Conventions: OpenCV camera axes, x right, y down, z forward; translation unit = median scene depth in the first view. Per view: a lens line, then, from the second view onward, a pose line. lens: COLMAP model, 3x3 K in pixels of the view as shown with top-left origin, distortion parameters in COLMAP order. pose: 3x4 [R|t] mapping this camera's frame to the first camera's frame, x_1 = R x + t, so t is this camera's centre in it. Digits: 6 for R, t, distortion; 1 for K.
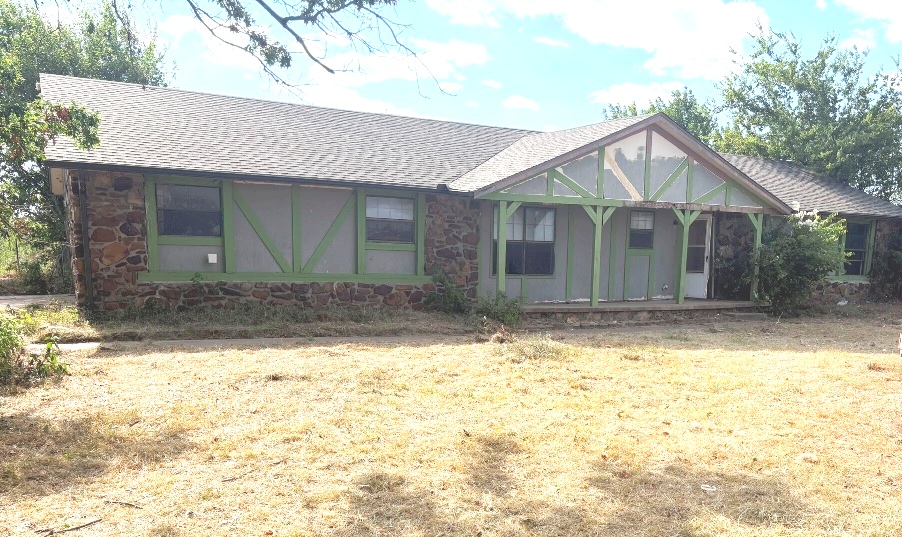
lens RADIAL K [[701.4, 0, 471.1], [0, 701.4, 298.1], [0, 0, 1]] dist [0.018880, 0.004385]
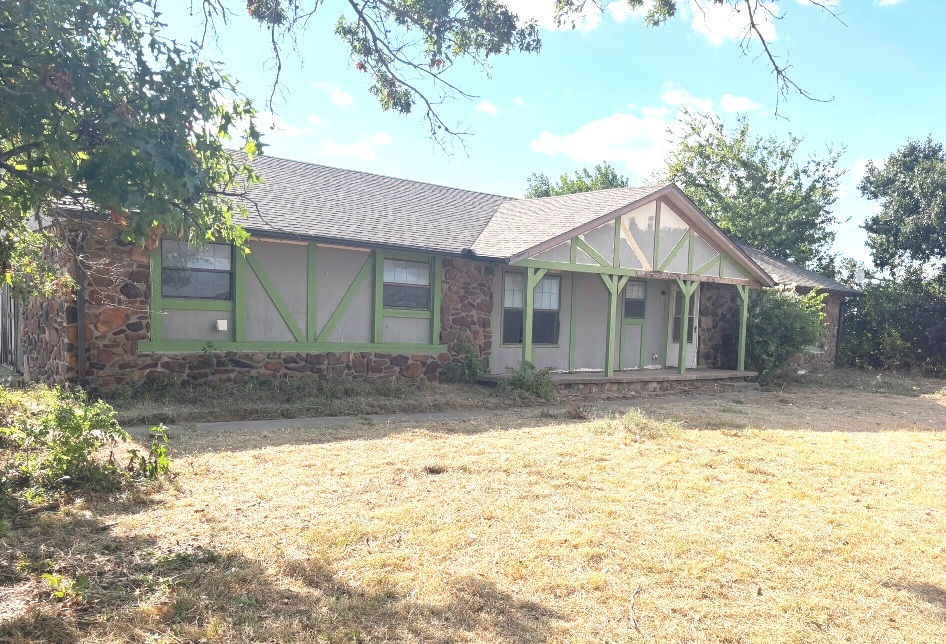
lens RADIAL K [[701.9, 0, 473.0], [0, 701.9, 322.0], [0, 0, 1]] dist [0.034240, -0.000933]
pose [[0.983489, 0.009881, 0.180697, -0.194520], [0.000678, 0.998300, -0.058278, -0.008056], [-0.180965, 0.057438, 0.981811, 0.073692]]
